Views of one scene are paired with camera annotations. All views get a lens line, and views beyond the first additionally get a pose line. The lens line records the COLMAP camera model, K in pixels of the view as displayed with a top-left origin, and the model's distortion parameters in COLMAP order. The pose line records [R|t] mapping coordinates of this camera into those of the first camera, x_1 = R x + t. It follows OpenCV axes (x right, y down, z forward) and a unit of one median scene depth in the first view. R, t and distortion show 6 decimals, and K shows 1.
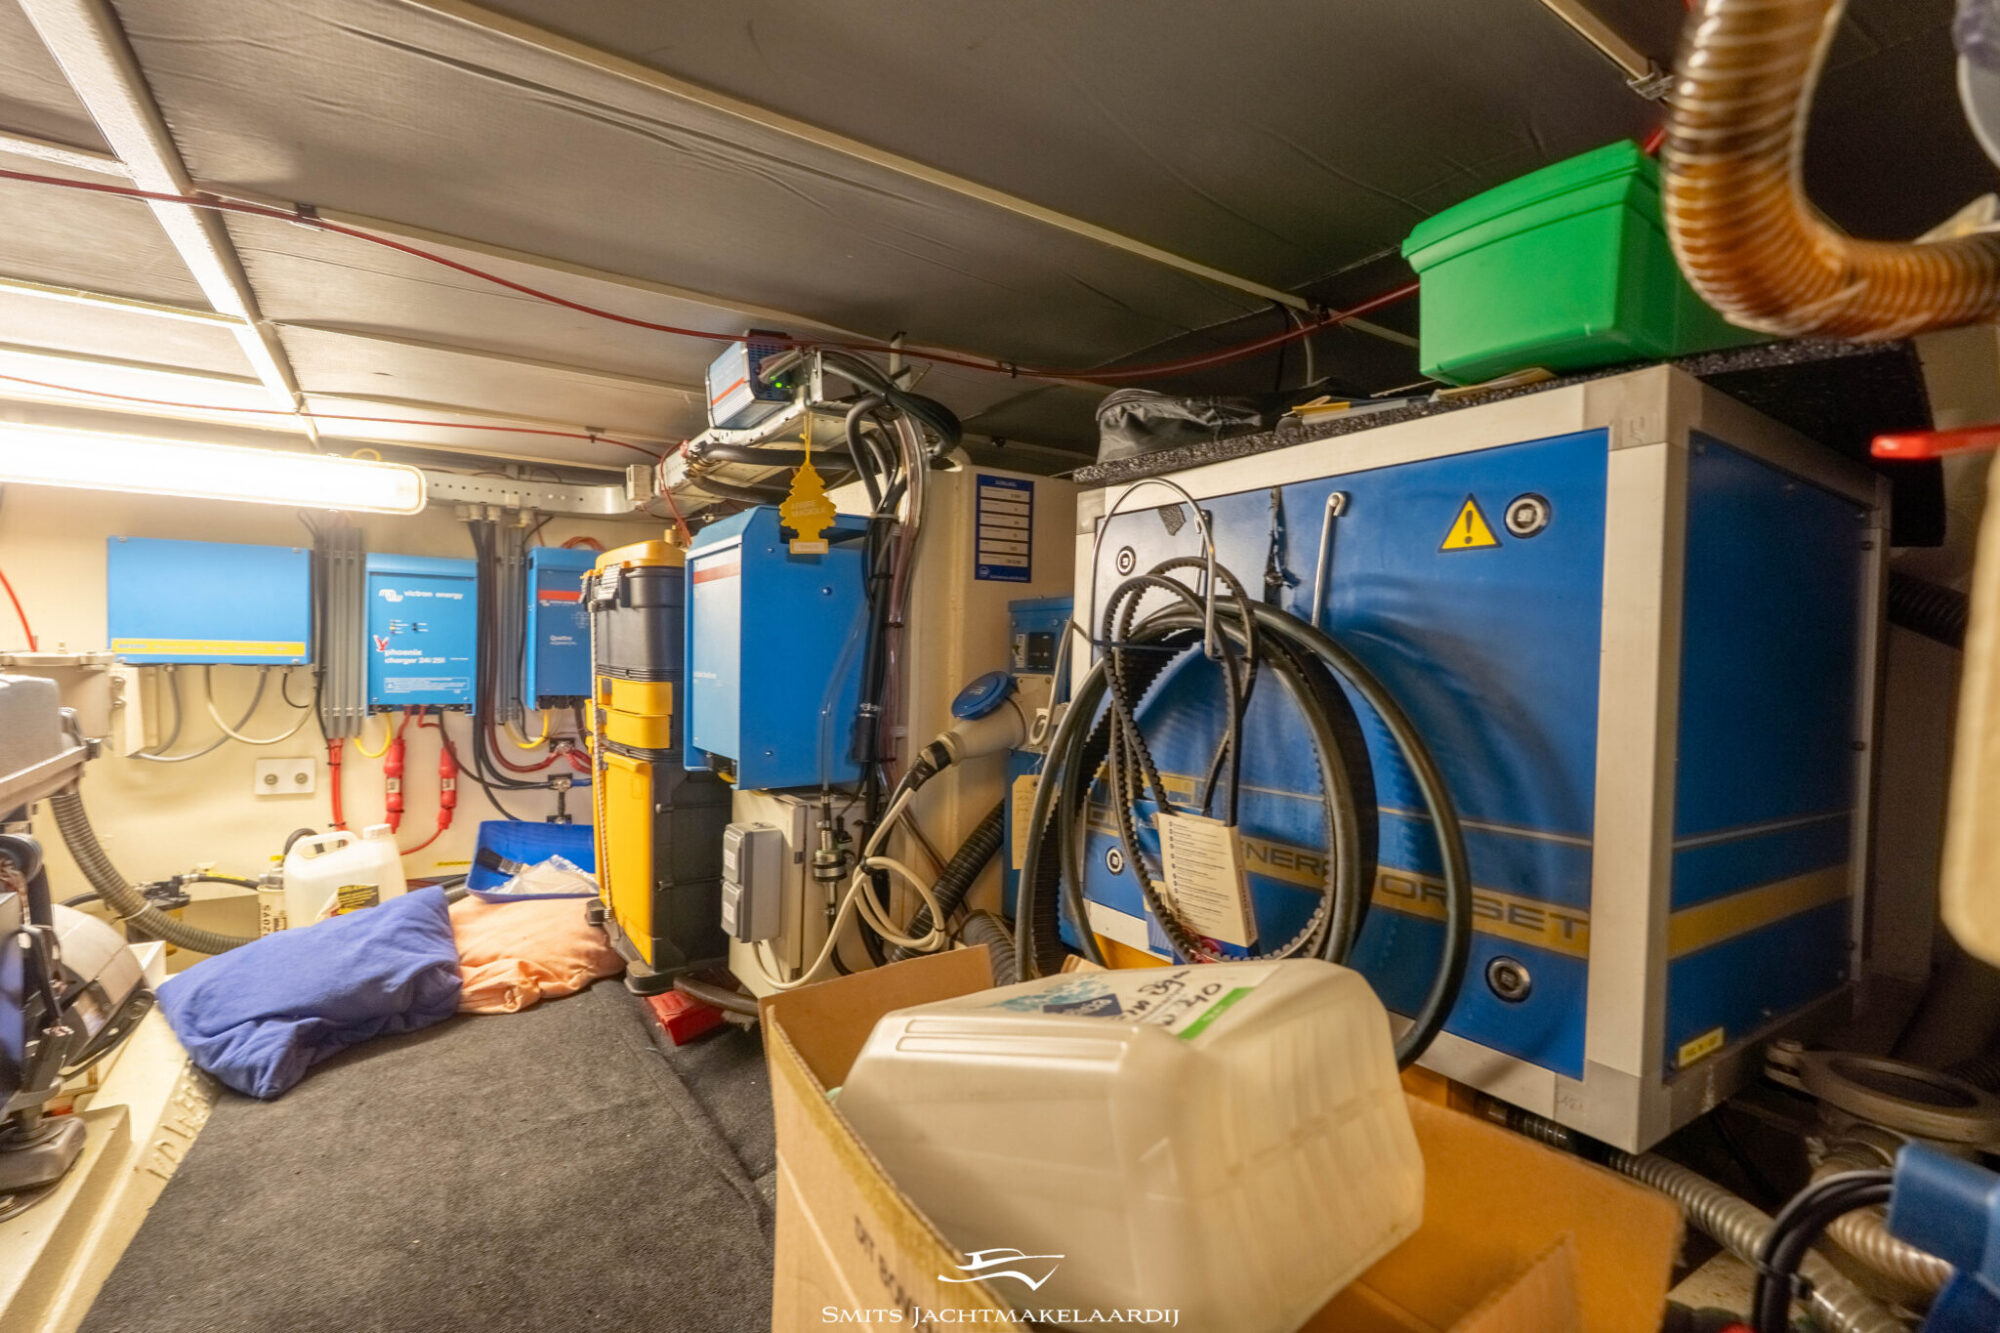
lens RADIAL K [[906.8, 0, 1003.0], [0, 906.8, 670.3], [0, 0, 1]] dist [-0.002365, 0.000067]
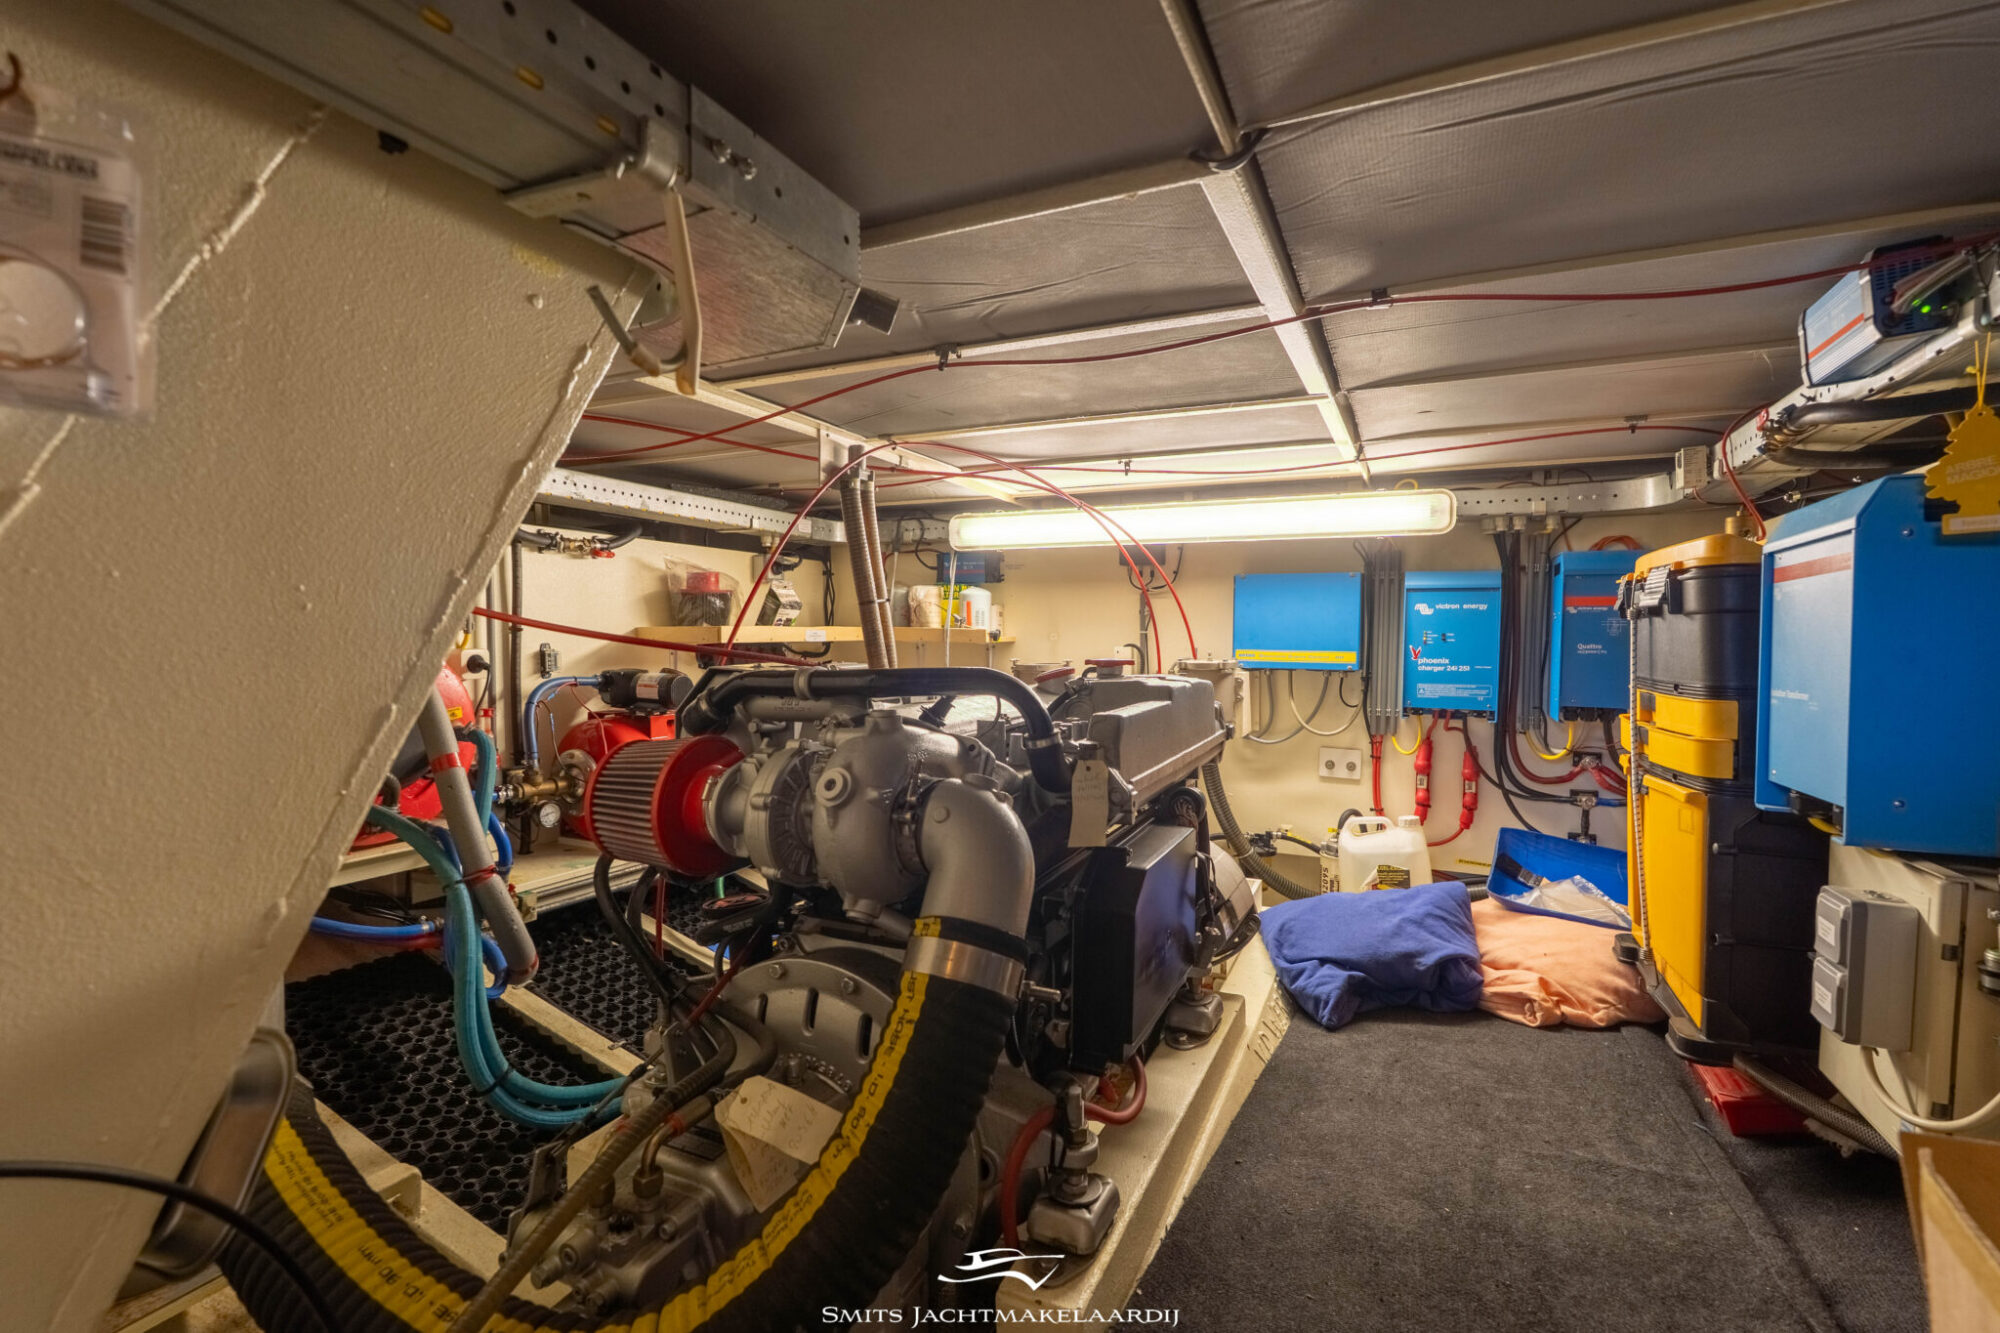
lens RADIAL K [[906.8, 0, 996.7], [0, 906.8, 666.1], [0, 0, 1]] dist [-0.002365, 0.000067]
pose [[0.522038, 0.011264, -0.852848, -0.008450], [-0.018254, 0.999831, 0.002031, -0.008417], [0.852727, 0.014508, 0.522156, -0.024848]]
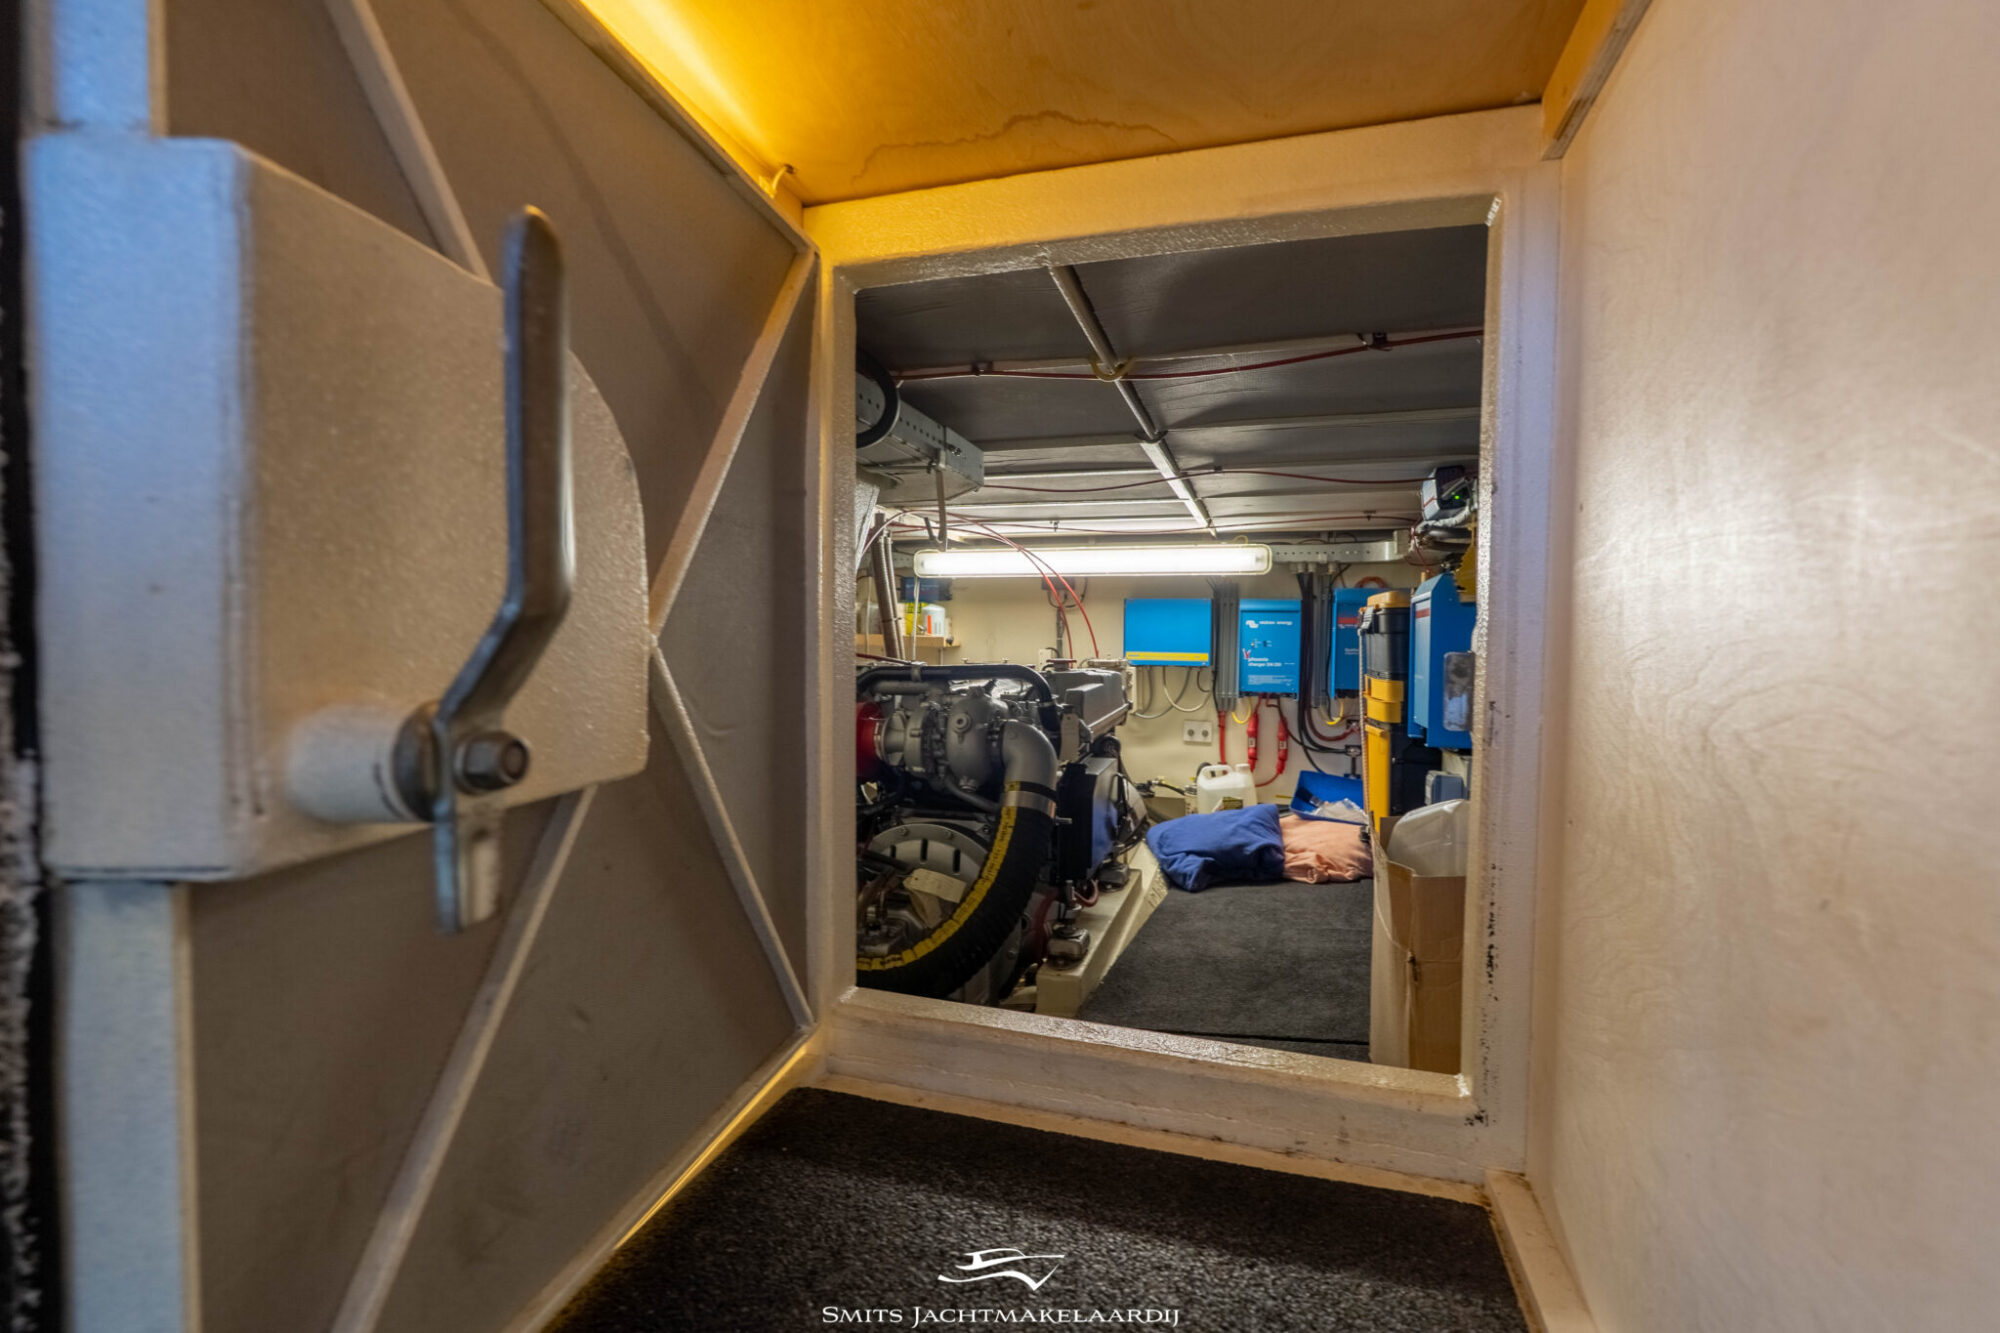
lens RADIAL K [[906.8, 0, 992.7], [0, 906.8, 664.0], [0, 0, 1]] dist [-0.002365, 0.000067]
pose [[0.637623, 0.008527, -0.770301, 0.388621], [-0.015056, 0.999886, -0.001394, -0.003159], [0.770201, 0.012487, 0.637679, -0.545737]]
